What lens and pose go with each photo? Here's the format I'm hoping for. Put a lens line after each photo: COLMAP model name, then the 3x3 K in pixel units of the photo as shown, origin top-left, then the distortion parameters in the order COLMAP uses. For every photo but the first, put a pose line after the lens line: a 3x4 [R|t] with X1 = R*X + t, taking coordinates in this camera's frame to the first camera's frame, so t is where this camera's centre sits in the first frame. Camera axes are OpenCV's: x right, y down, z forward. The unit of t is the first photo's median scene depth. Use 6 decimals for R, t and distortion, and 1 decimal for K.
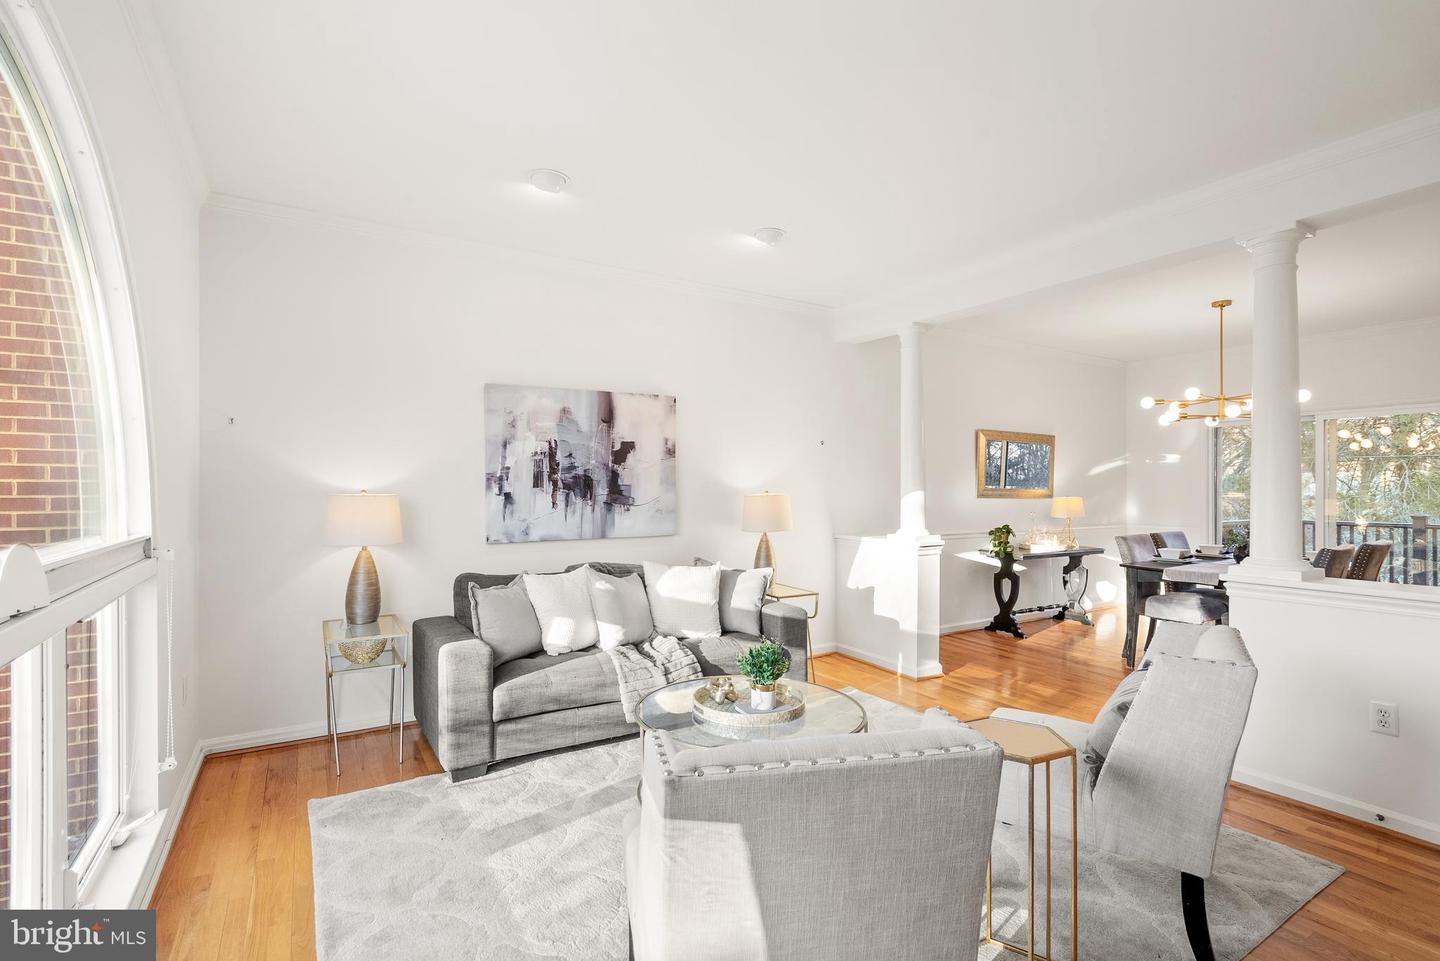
lens RADIAL K [[675.2, 0, 718.2], [0, 675.2, 484.4], [0, 0, 1]] dist [0.003052, 0.000038]
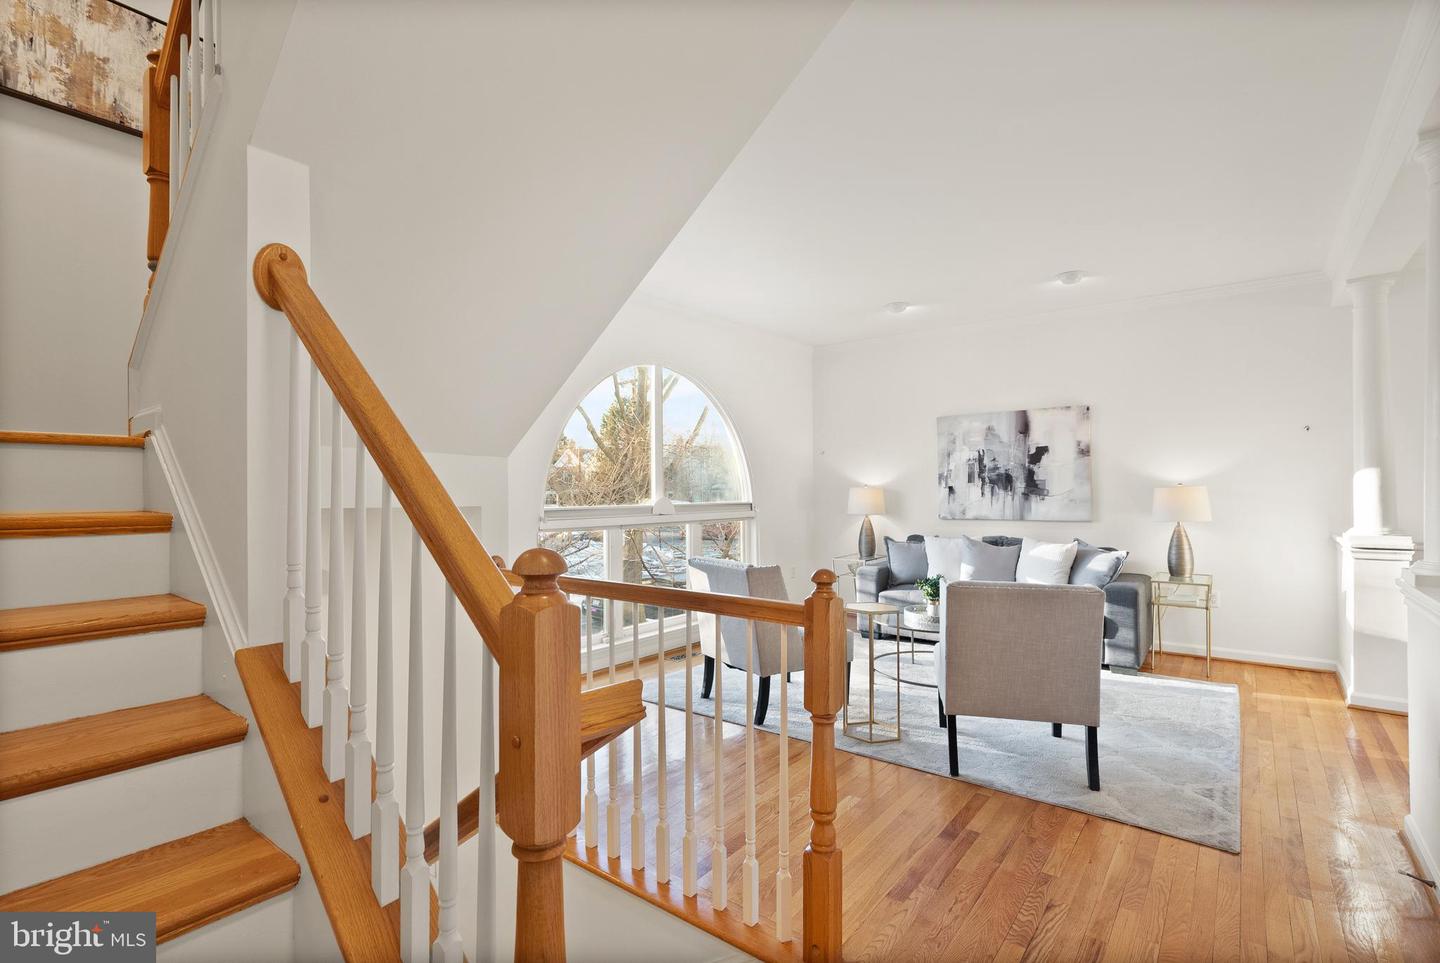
lens RADIAL K [[675.2, 0, 719.6], [0, 675.2, 485.4], [0, 0, 1]] dist [0.003052, 0.000038]
pose [[0.357028, -0.011973, -0.934017, 0.889439], [0.006278, 0.999926, -0.010418, 0.021697], [0.934072, -0.002145, 0.357077, -0.038928]]
